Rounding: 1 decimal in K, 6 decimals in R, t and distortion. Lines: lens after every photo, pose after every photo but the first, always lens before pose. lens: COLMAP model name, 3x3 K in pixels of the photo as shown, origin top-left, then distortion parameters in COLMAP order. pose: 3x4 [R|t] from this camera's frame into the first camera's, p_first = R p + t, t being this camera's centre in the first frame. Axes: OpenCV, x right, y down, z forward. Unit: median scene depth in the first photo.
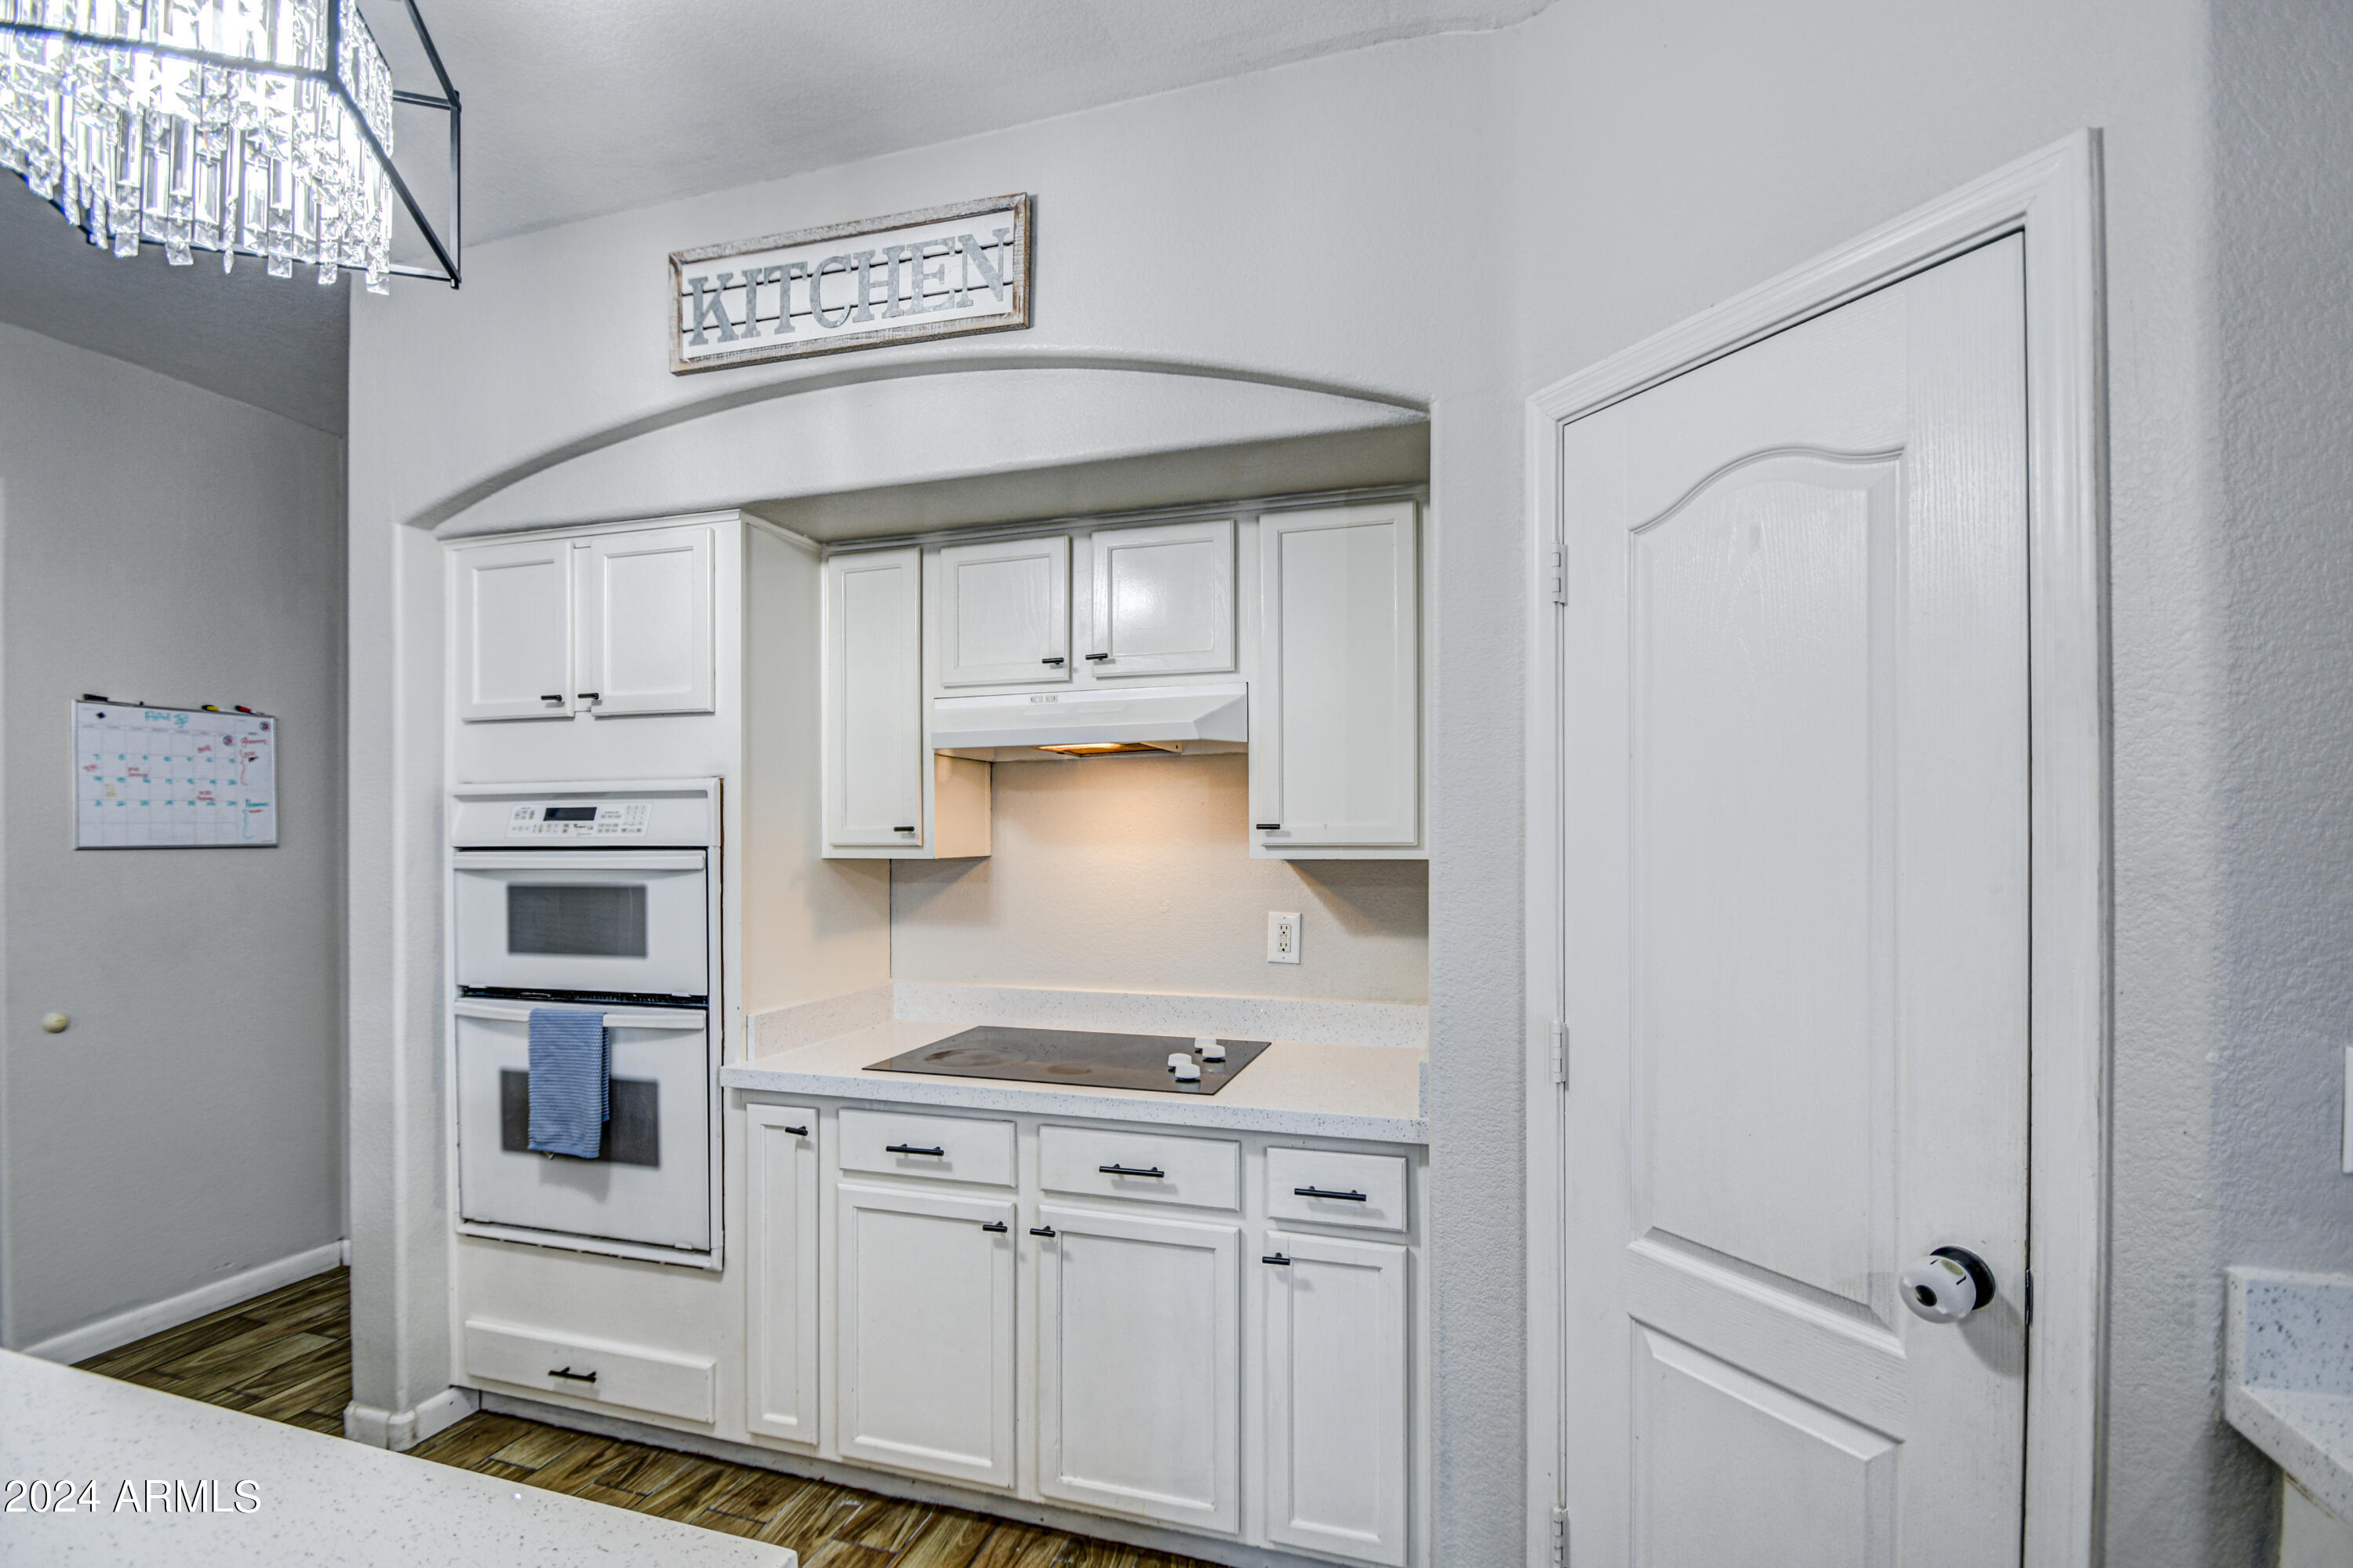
lens RADIAL K [[1091.2, 0, 1172.1], [0, 1091.2, 812.6], [0, 0, 1]] dist [-0.005765, -0.001079]
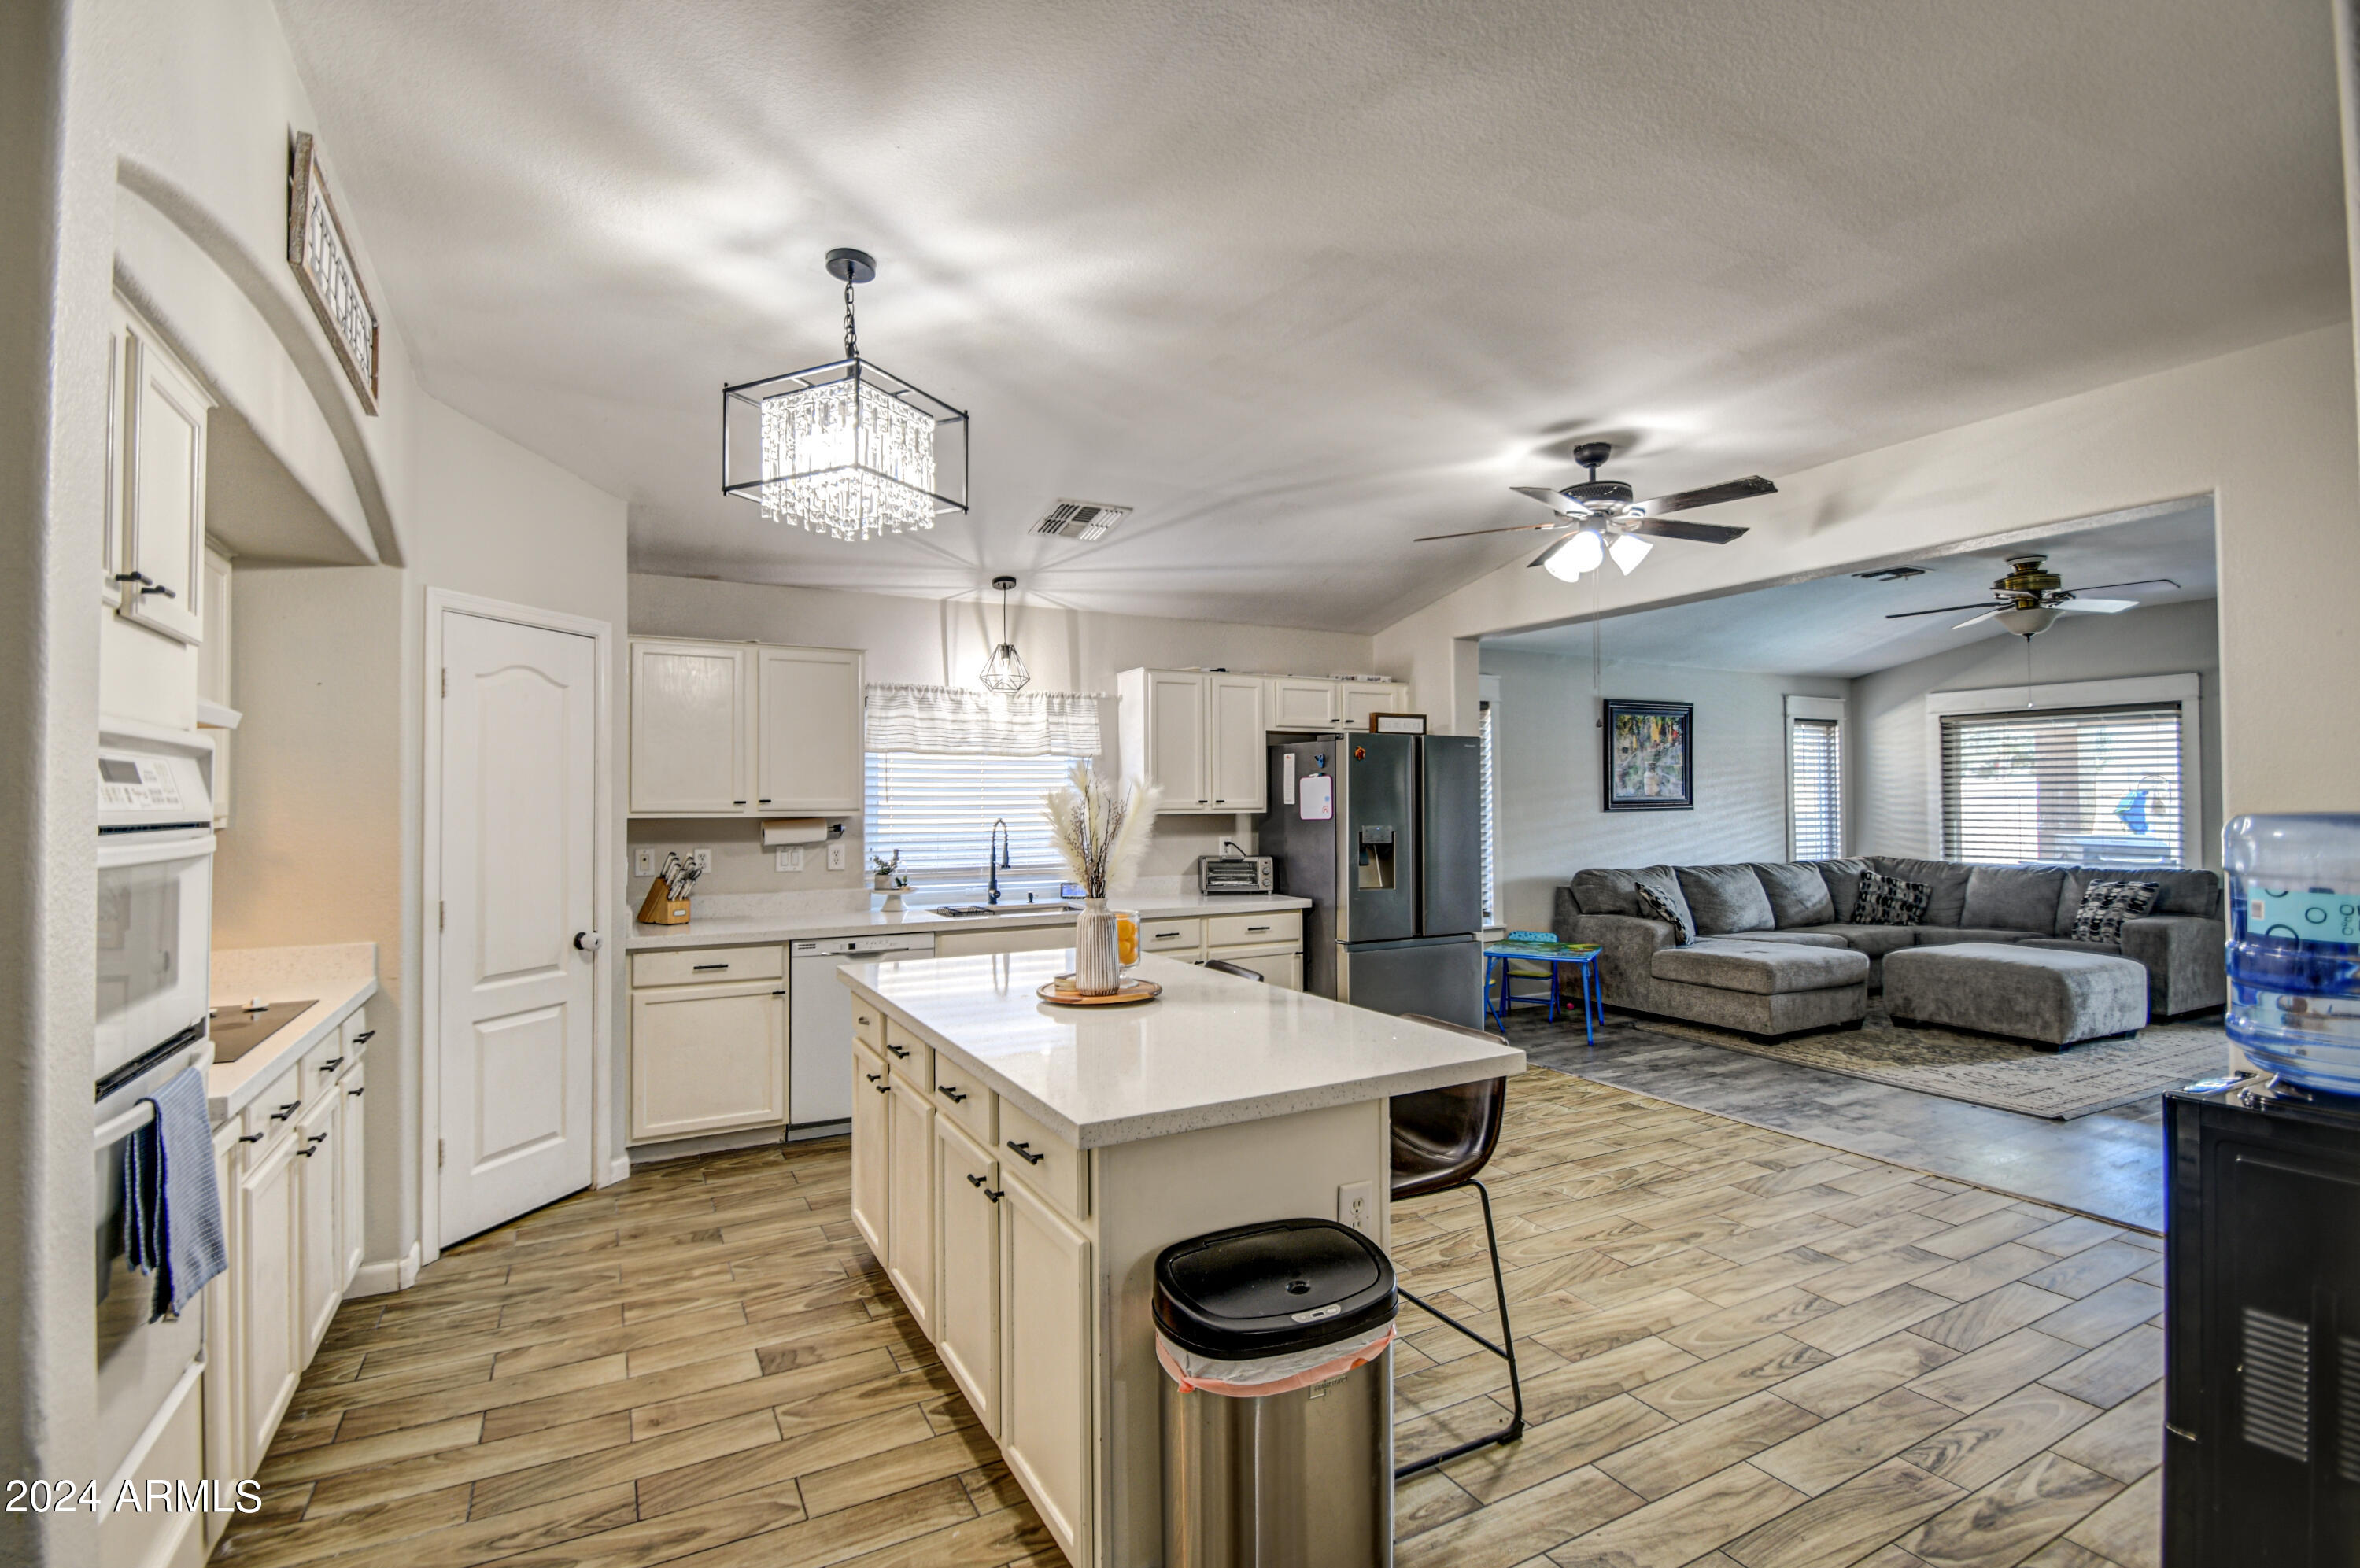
lens RADIAL K [[1055.3, 0, 1160.4], [0, 1055.3, 784.7], [0, 0, 1]] dist [0.028203, -0.027505]
pose [[-0.715041, 0.020963, 0.698768, -1.409976], [-0.001860, 0.999490, -0.031888, 0.026731], [-0.699080, -0.024101, -0.714637, 1.048921]]
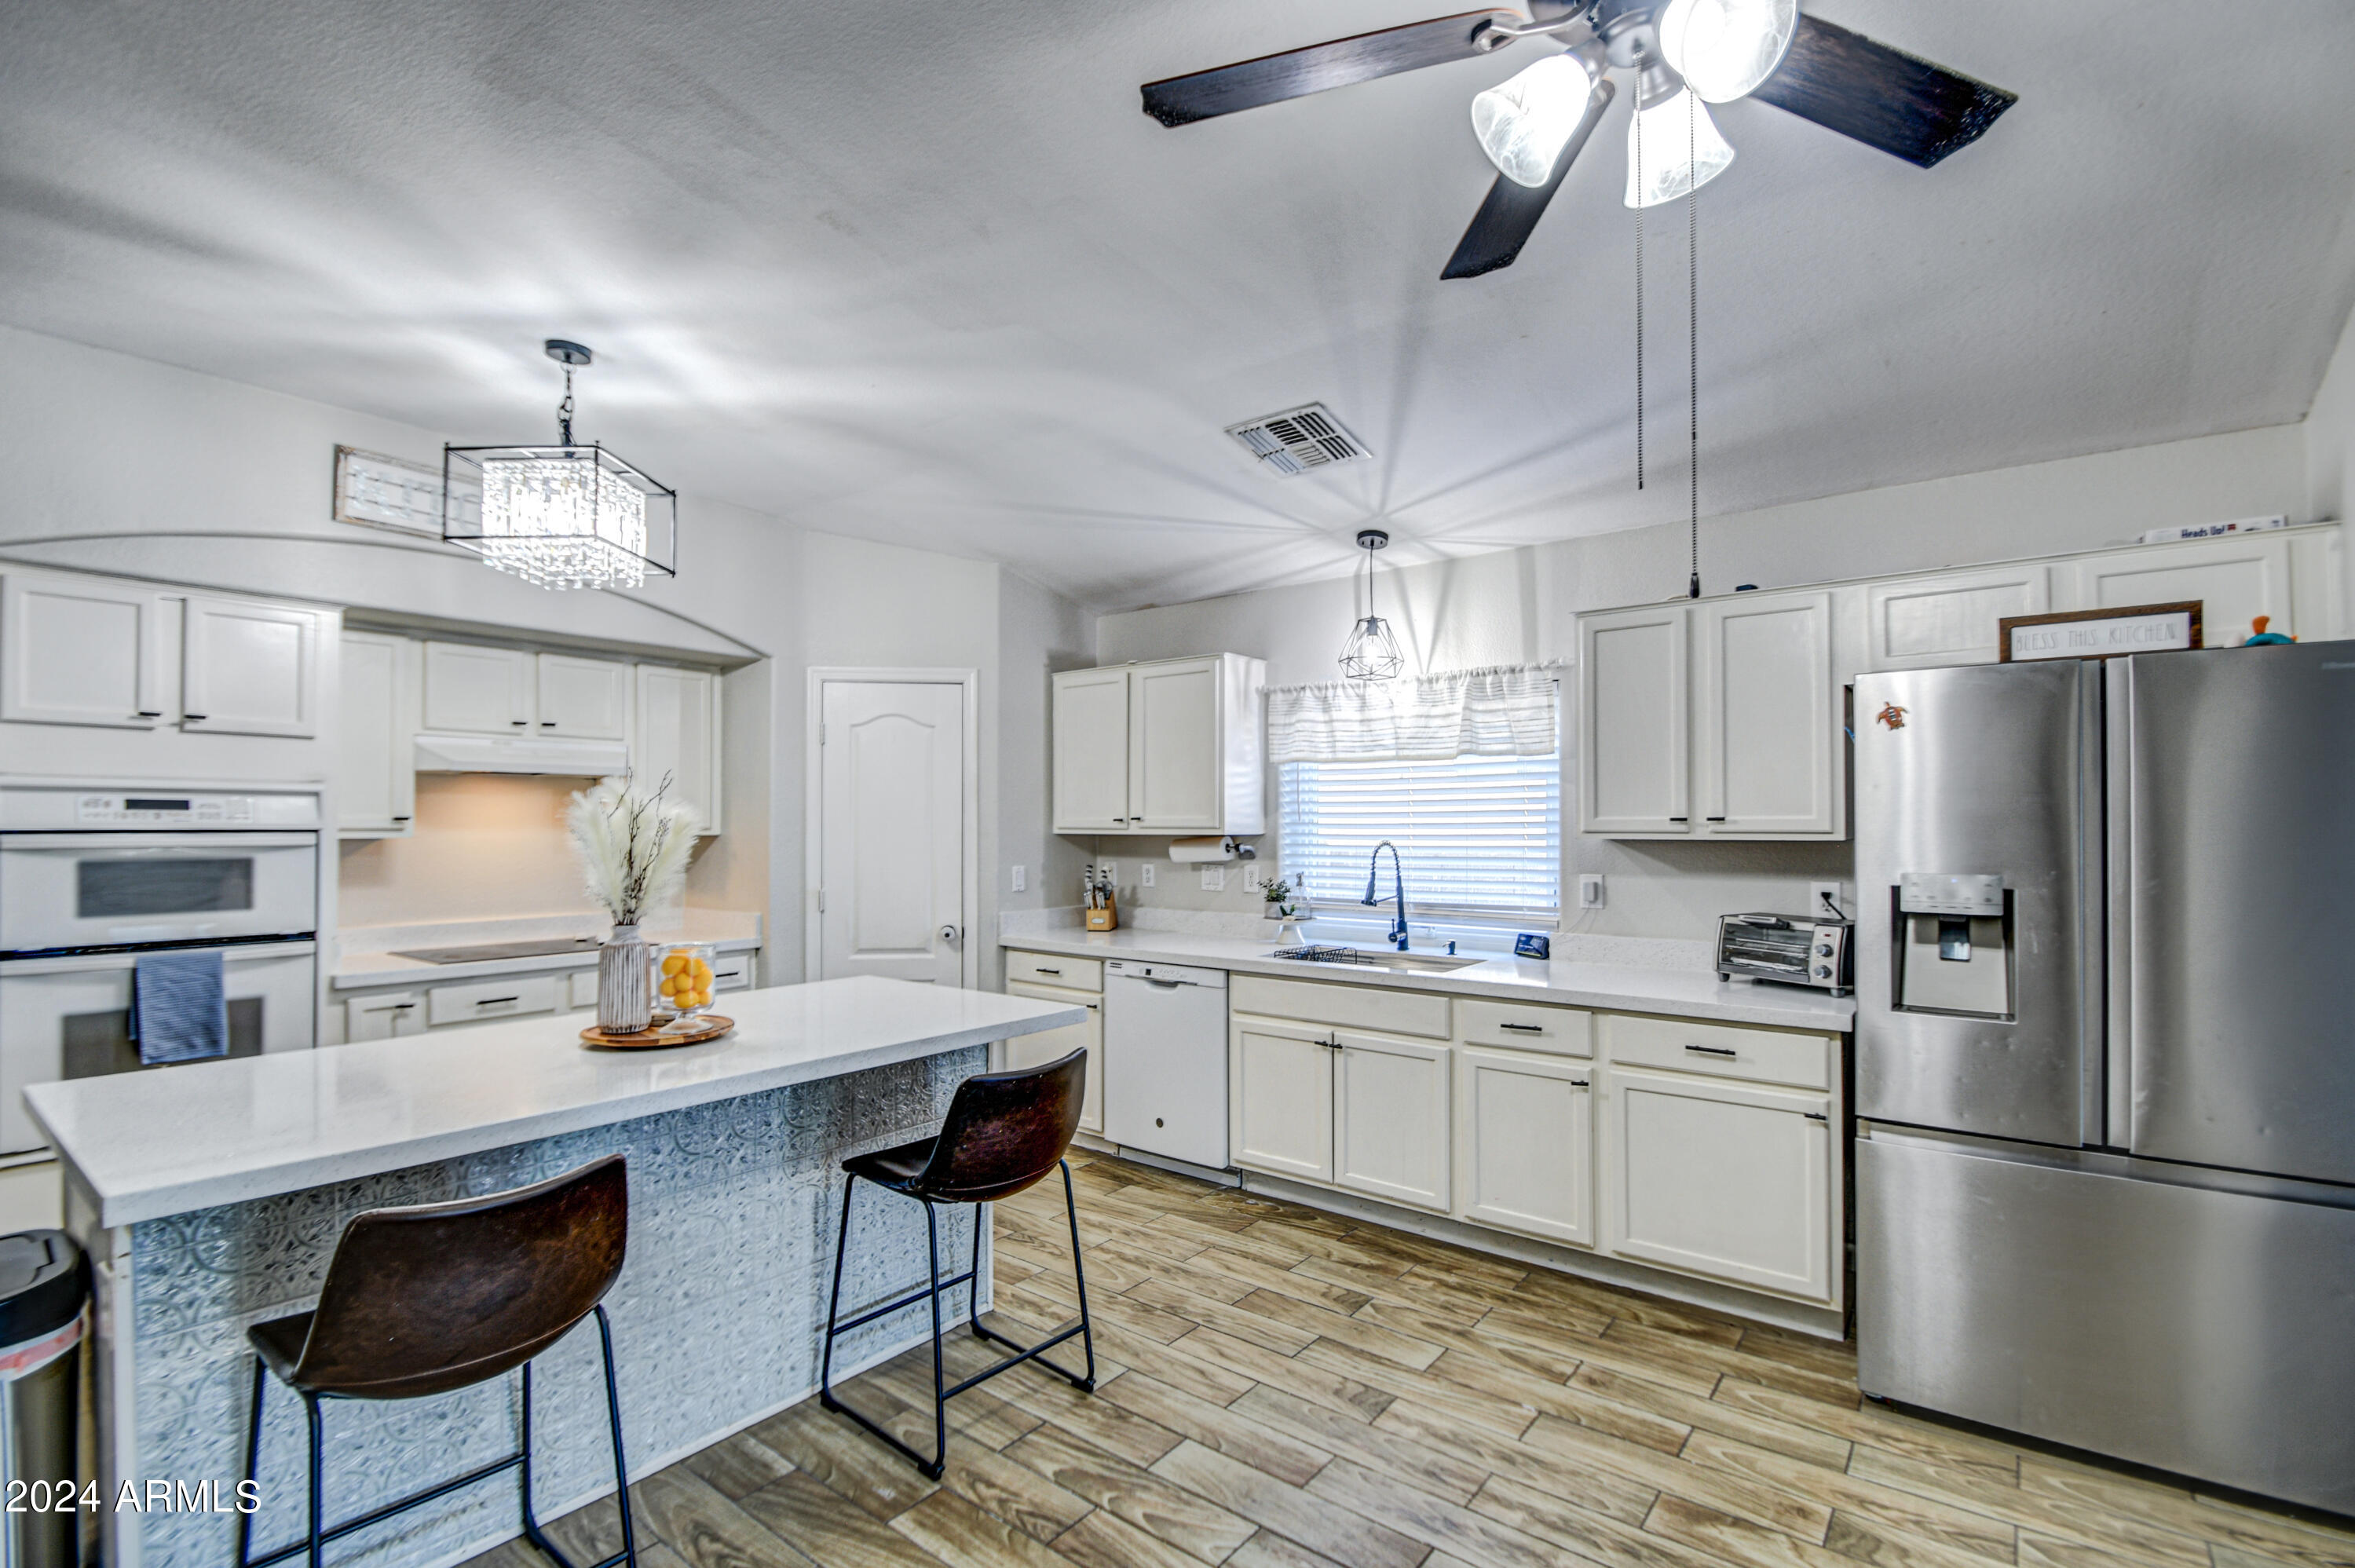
lens RADIAL K [[1054.3, 0, 1183.6], [0, 1054.3, 817.5], [0, 0, 1]] dist [-0.000923, -0.000207]
pose [[0.333431, 0.011343, 0.942706, -1.357404], [-0.015843, 0.999854, -0.006427, 0.005344], [-0.942641, -0.012793, 0.333562, -0.569376]]
